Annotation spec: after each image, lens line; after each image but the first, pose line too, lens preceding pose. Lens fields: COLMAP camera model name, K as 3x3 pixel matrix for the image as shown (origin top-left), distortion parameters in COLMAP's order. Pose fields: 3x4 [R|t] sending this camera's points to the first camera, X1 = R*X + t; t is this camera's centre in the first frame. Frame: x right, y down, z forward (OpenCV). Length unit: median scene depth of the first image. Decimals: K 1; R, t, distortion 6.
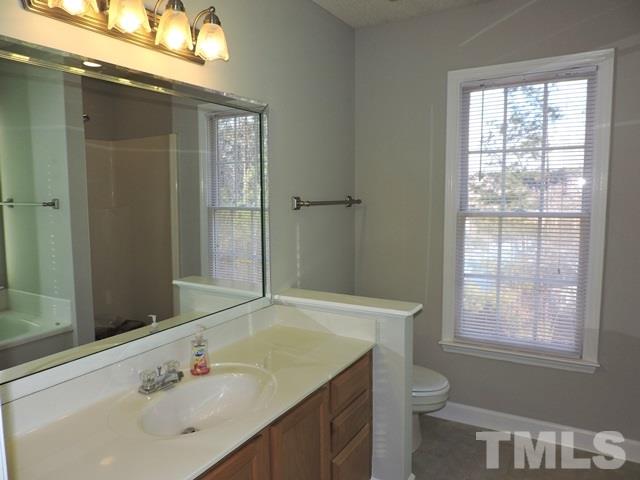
lens RADIAL K [[458.4, 0, 321.2], [0, 458.4, 241.1], [0, 0, 1]] dist [-0.013554, -0.003500]
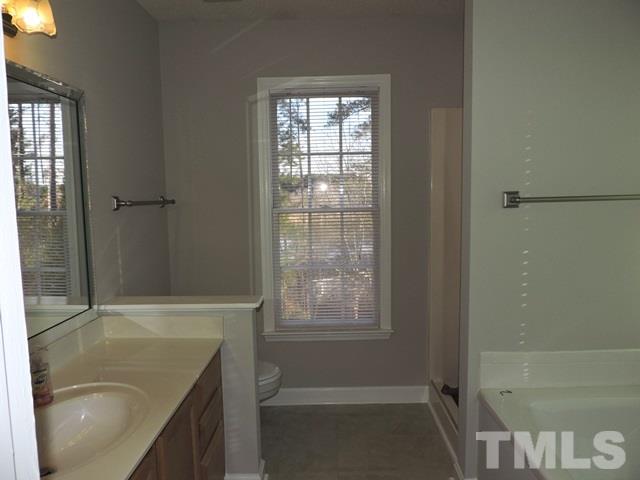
lens RADIAL K [[458.4, 0, 321.2], [0, 458.4, 241.1], [0, 0, 1]] dist [-0.013554, -0.003500]
pose [[0.870355, -0.055166, 0.489325, -0.147941], [0.060267, 0.998168, 0.005336, 0.012224], [-0.488723, 0.024846, 0.872085, 0.009958]]
